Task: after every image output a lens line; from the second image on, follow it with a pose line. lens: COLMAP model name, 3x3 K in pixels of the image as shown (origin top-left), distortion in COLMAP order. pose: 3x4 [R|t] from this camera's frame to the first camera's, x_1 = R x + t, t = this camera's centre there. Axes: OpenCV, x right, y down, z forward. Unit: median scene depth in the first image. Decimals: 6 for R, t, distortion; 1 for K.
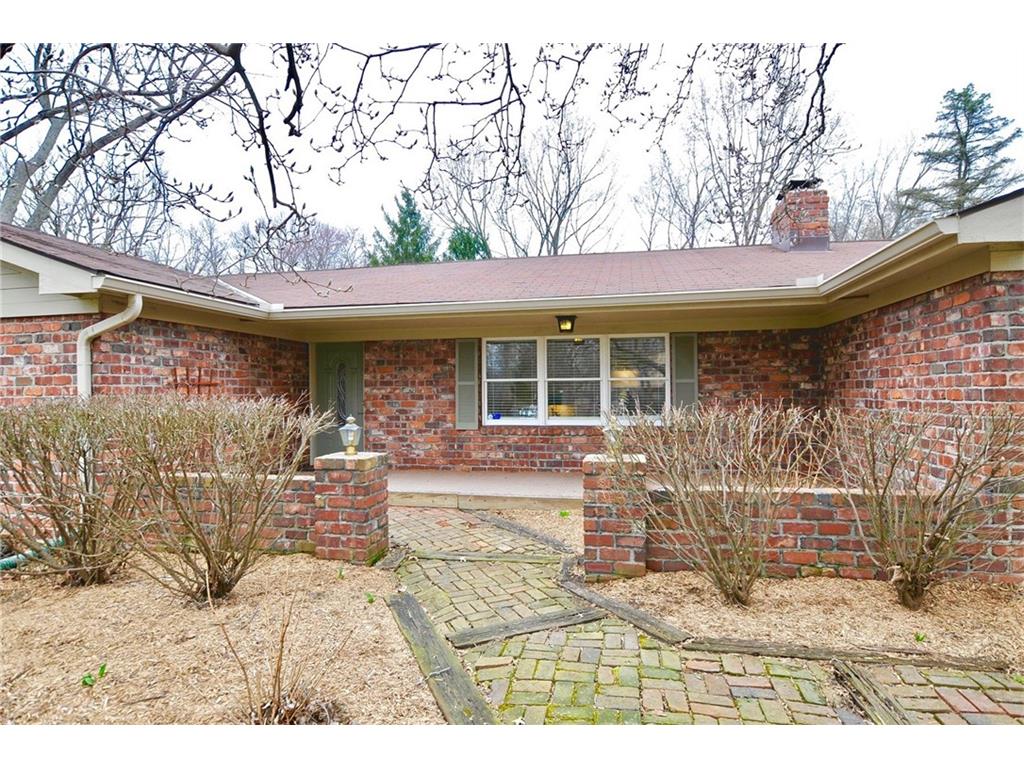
lens RADIAL K [[560.4, 0, 515.7], [0, 560.4, 385.5], [0, 0, 1]] dist [-0.002896, -0.000244]
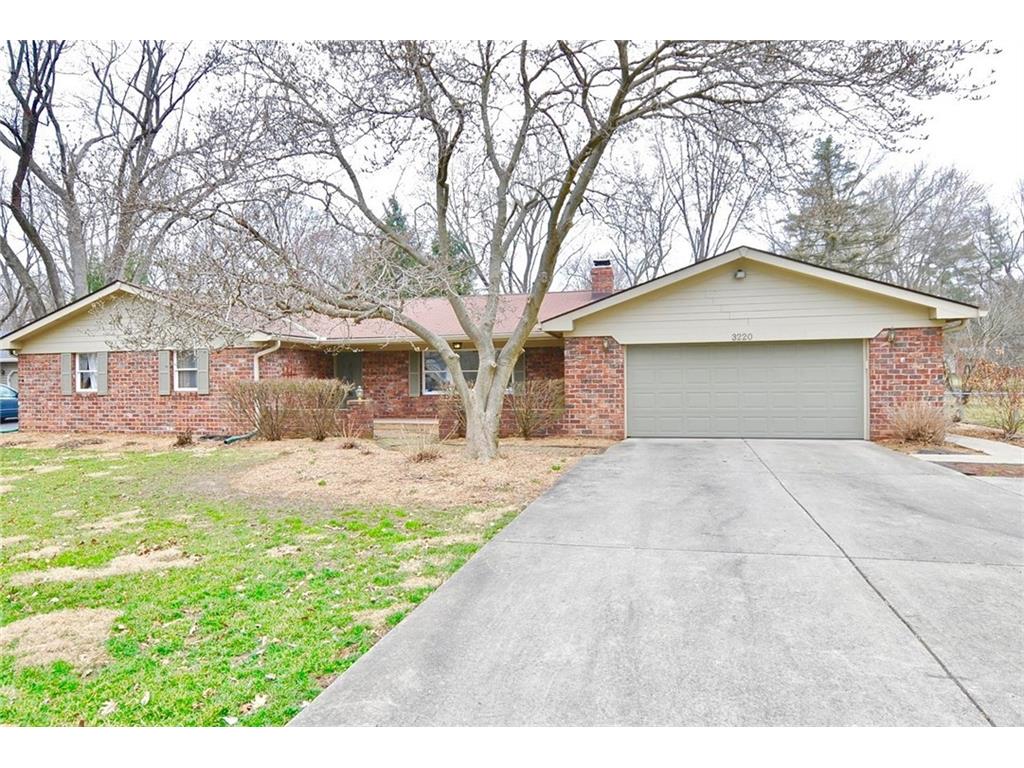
lens RADIAL K [[704.6, 0, 510.6], [0, 704.6, 383.0], [0, 0, 1]] dist [-0.001375, -0.000666]
pose [[0.999149, -0.002417, -0.041176, 0.401218], [0.002982, 0.999902, 0.013670, -0.003290], [0.041139, -0.013782, 0.999058, -1.659390]]
